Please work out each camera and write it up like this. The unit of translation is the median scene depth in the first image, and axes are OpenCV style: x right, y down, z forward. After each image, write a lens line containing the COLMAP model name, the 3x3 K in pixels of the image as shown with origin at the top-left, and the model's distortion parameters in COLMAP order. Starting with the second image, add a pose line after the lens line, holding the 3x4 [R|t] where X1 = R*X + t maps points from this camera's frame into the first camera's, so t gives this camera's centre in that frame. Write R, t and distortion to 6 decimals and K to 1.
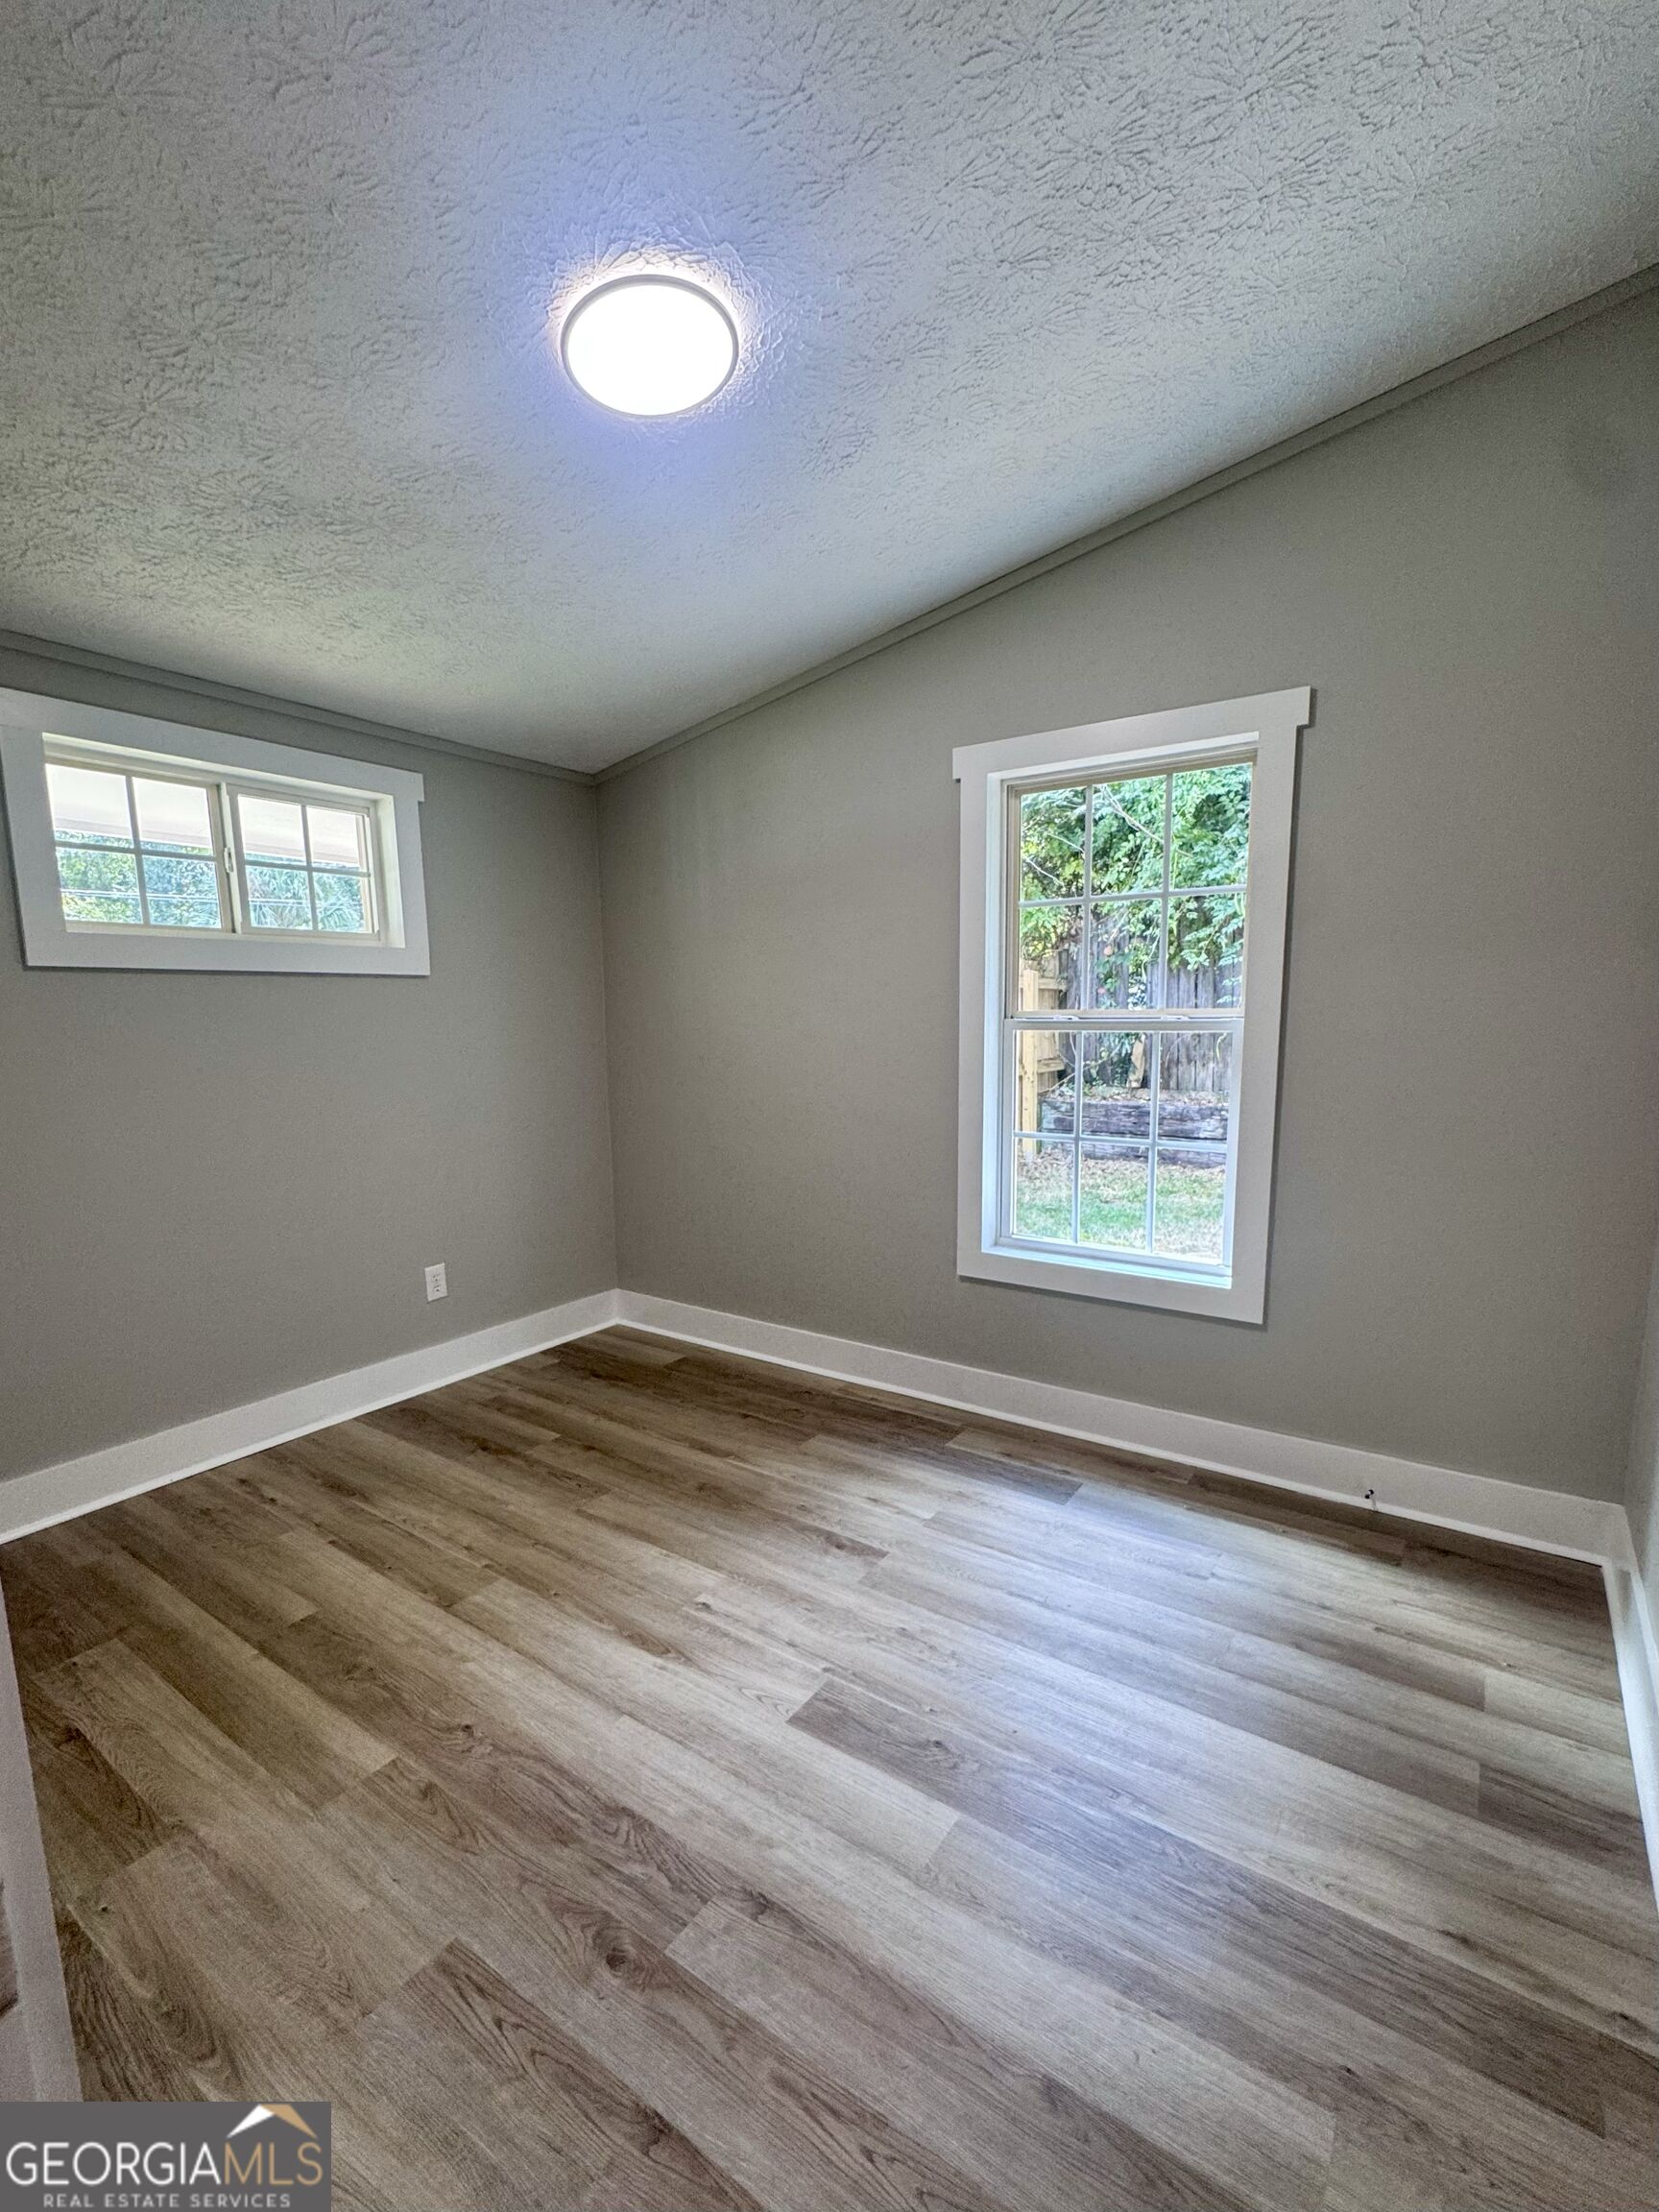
lens RADIAL K [[939.4, 0, 831.9], [0, 939.4, 1141.7], [0, 0, 1]] dist [-0.002068, -0.000427]
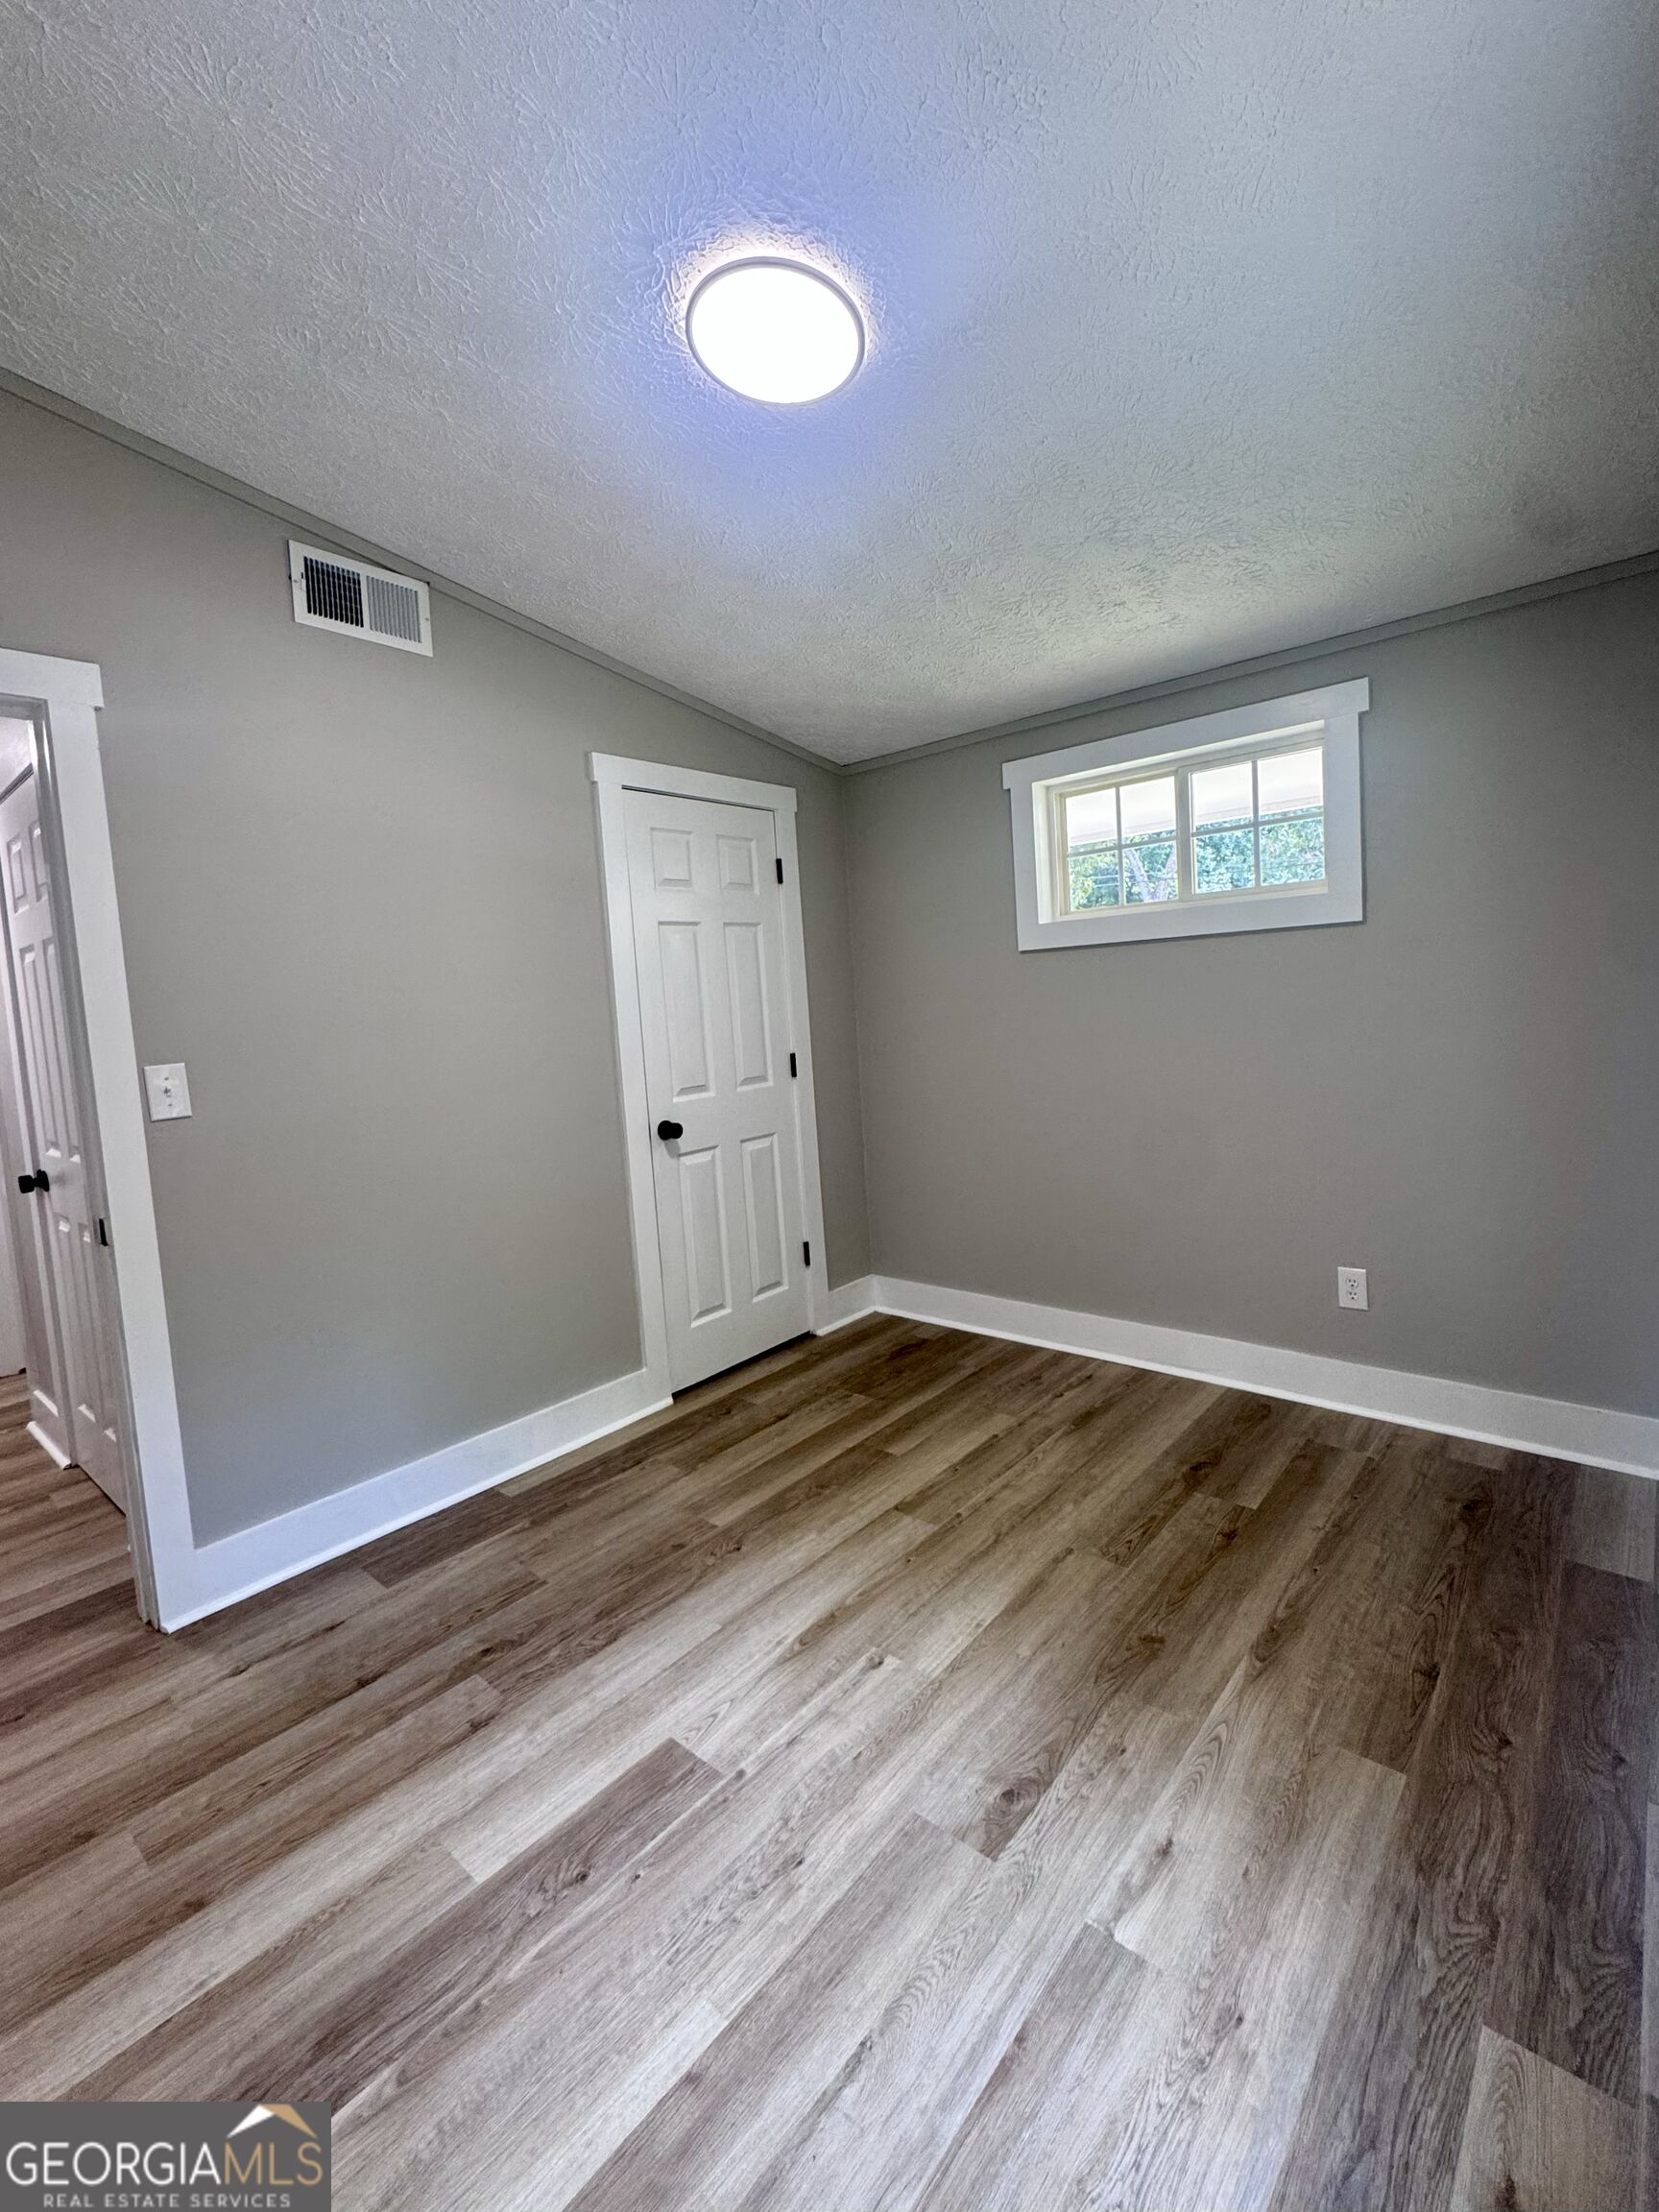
lens RADIAL K [[930.4, 0, 832.1], [0, 930.4, 1060.9], [0, 0, 1]] dist [-0.000381, -0.000317]
pose [[-0.077228, 0.081162, -0.993704, 0.620177], [-0.077334, 0.993191, 0.087130, -0.128234], [0.994010, 0.083576, -0.070426, 0.871280]]
